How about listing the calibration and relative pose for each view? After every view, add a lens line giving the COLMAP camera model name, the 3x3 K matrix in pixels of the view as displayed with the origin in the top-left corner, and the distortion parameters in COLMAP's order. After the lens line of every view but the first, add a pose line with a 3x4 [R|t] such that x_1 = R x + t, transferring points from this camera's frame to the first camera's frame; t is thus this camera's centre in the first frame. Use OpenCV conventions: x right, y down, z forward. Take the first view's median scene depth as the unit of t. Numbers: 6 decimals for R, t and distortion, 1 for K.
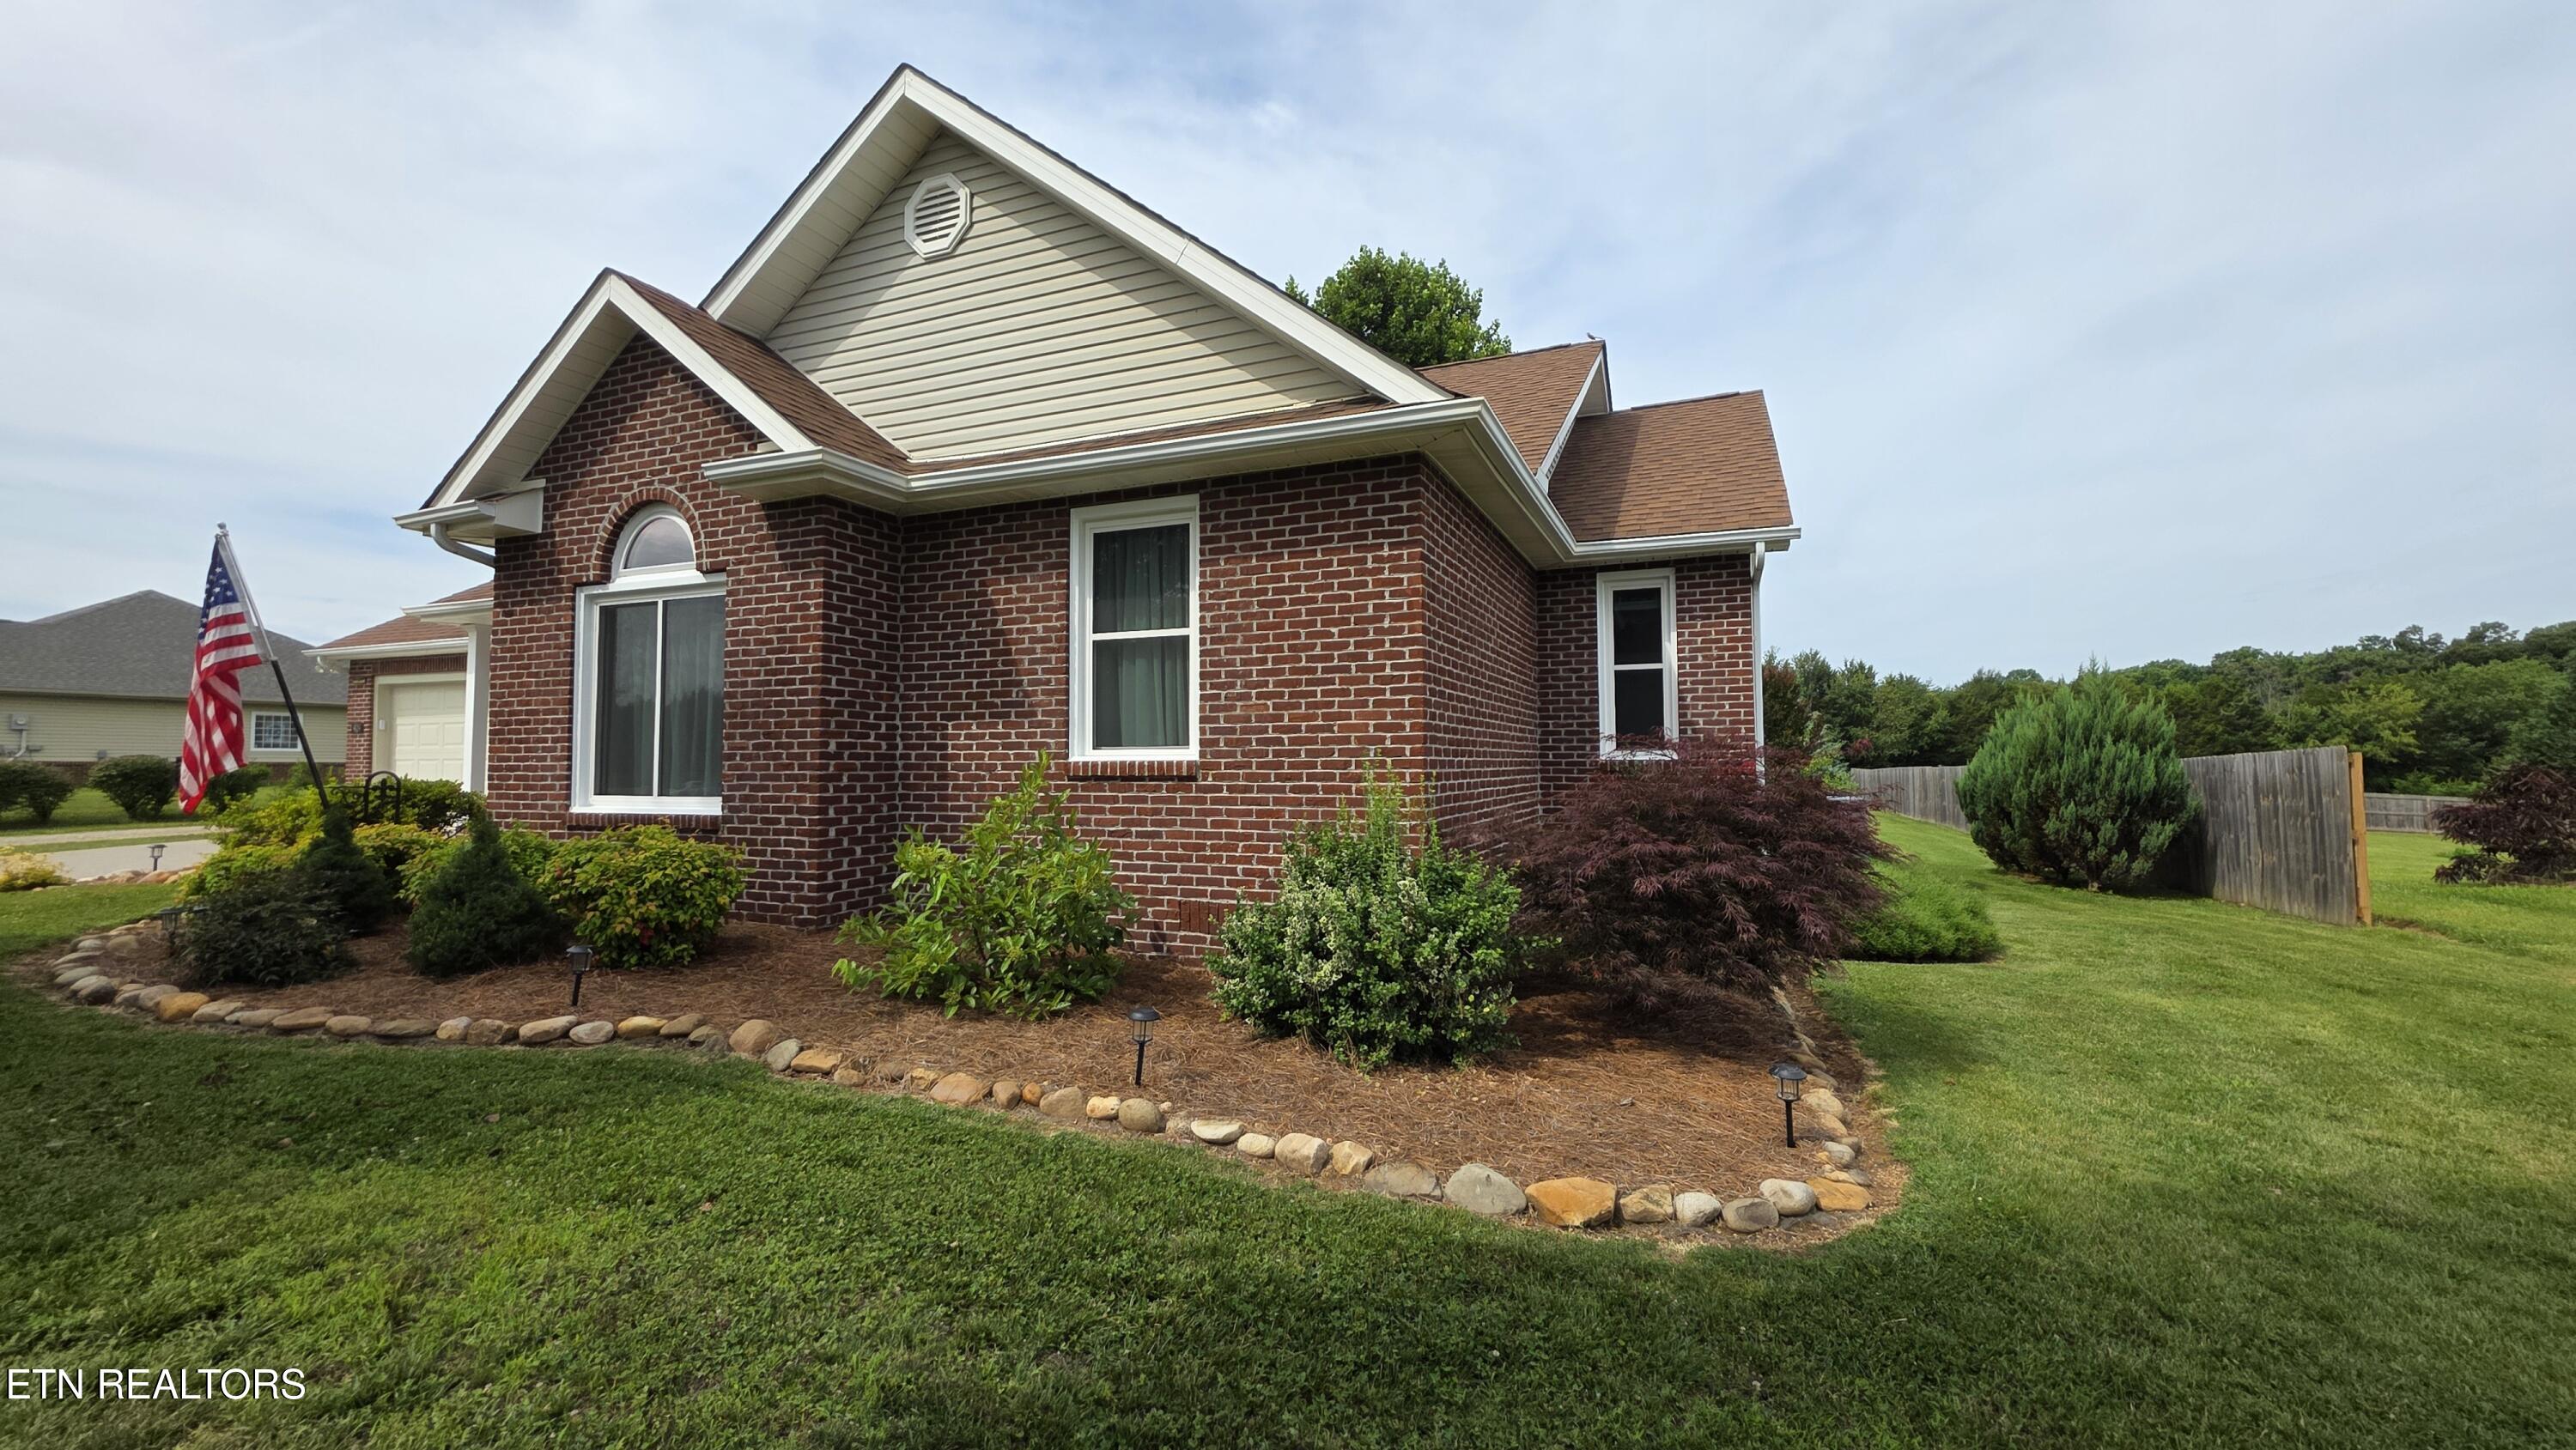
lens RADIAL K [[1026.7, 0, 1297.2], [0, 1026.7, 715.2], [0, 0, 1]] dist [0.002184, -0.000506]
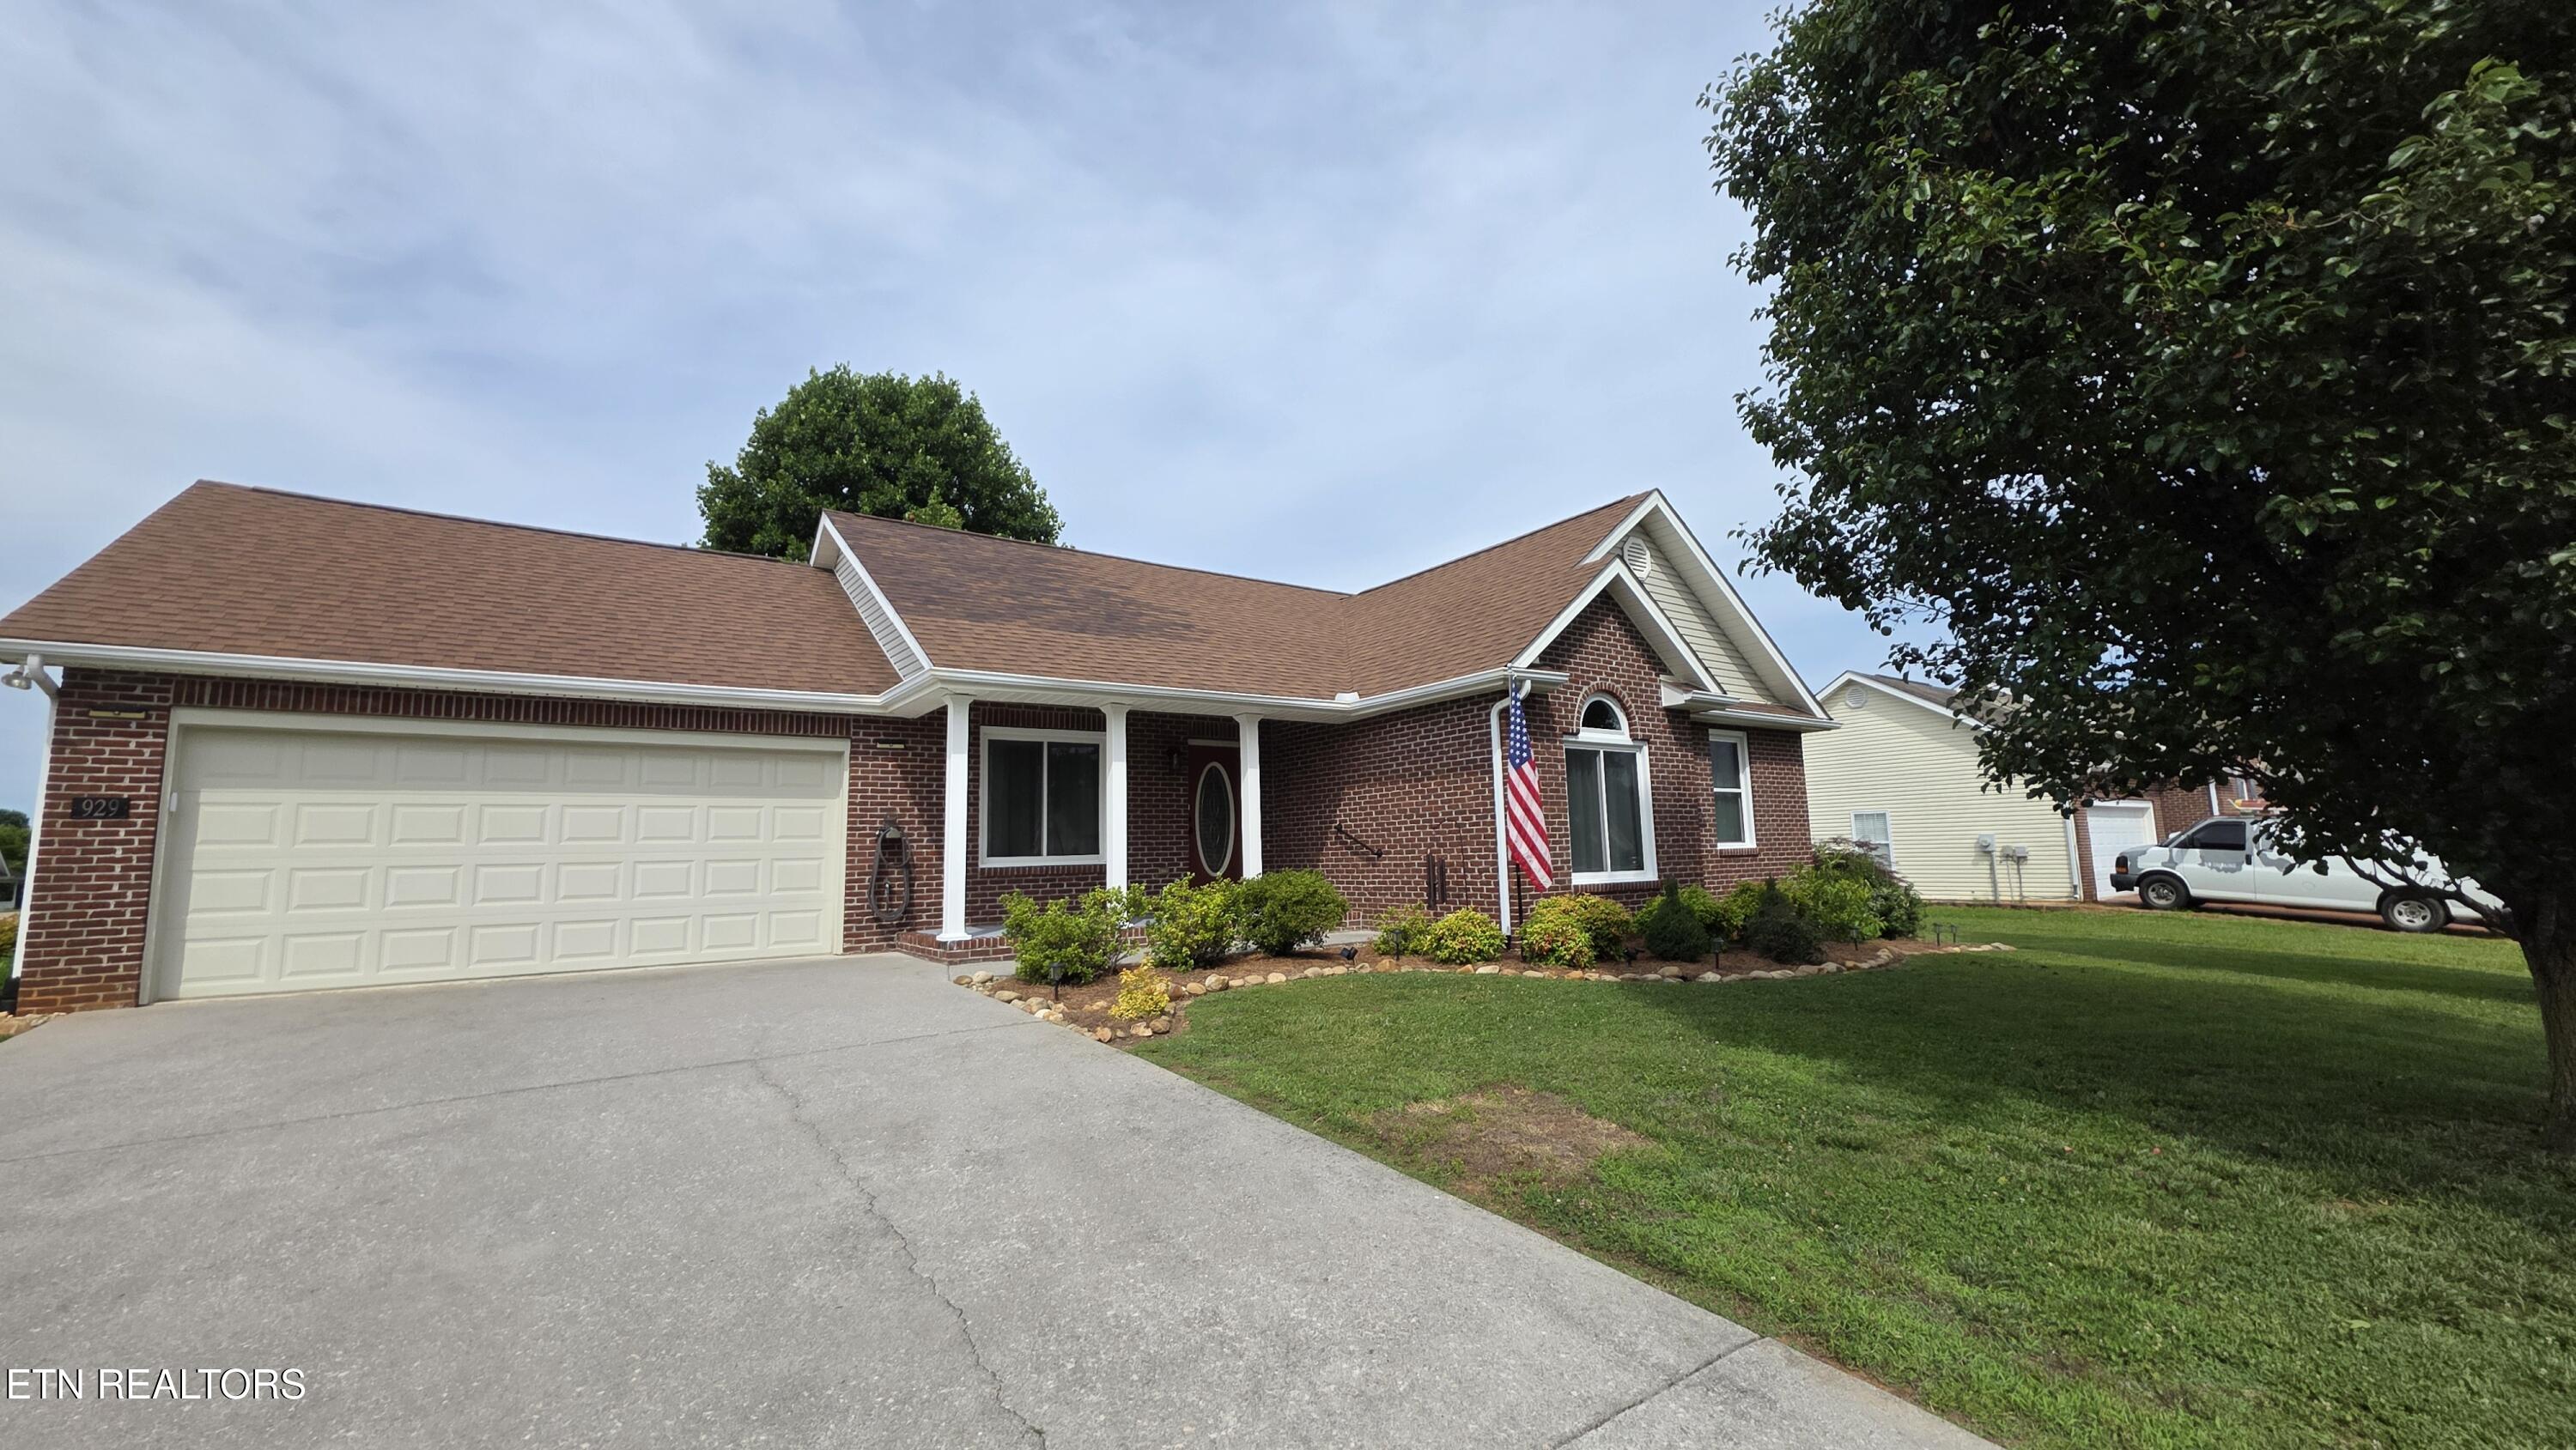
lens RADIAL K [[1026.7, 0, 1297.2], [0, 1026.7, 715.2], [0, 0, 1]] dist [0.002184, -0.000506]
pose [[0.530524, 0.105915, 0.841027, -2.556450], [-0.021442, 0.993523, -0.111594, 0.027294], [-0.847399, 0.041170, 0.529358, 0.615961]]
